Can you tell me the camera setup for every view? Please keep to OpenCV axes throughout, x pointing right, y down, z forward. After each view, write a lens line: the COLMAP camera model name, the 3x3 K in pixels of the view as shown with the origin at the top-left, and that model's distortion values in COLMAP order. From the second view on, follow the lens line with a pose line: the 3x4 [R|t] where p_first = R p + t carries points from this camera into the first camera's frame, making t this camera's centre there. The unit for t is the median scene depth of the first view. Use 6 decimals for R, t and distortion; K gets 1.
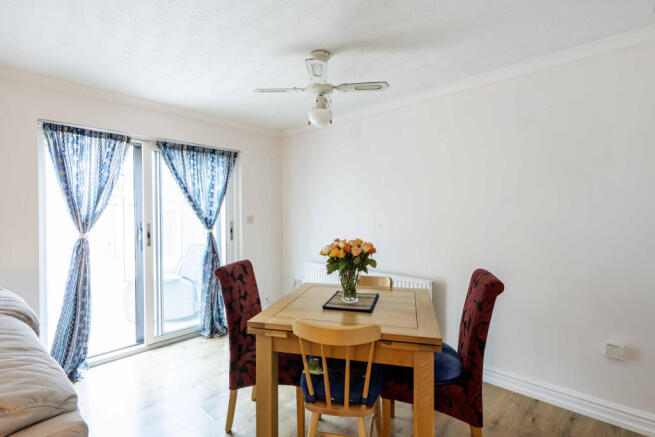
lens RADIAL K [[324.0, 0, 330.5], [0, 324.0, 217.0], [0, 0, 1]] dist [-0.005378, 0.000887]
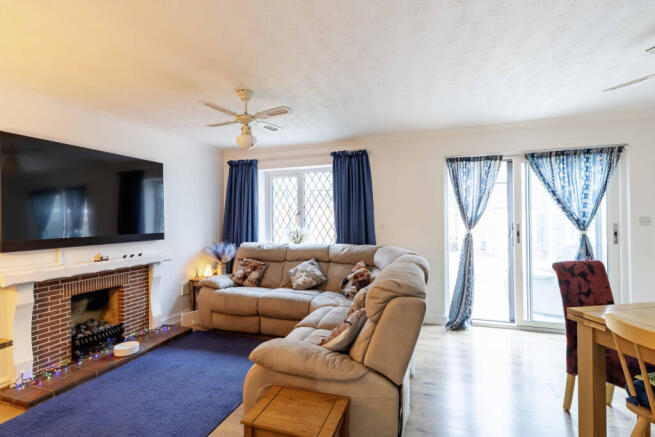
lens RADIAL K [[324.0, 0, 327.6], [0, 324.0, 218.3], [0, 0, 1]] dist [-0.005378, 0.000887]
pose [[0.412006, -0.002621, -0.911177, 0.241348], [-0.000097, 0.999996, -0.002921, 0.002976], [0.911181, 0.001292, 0.412004, -0.140069]]
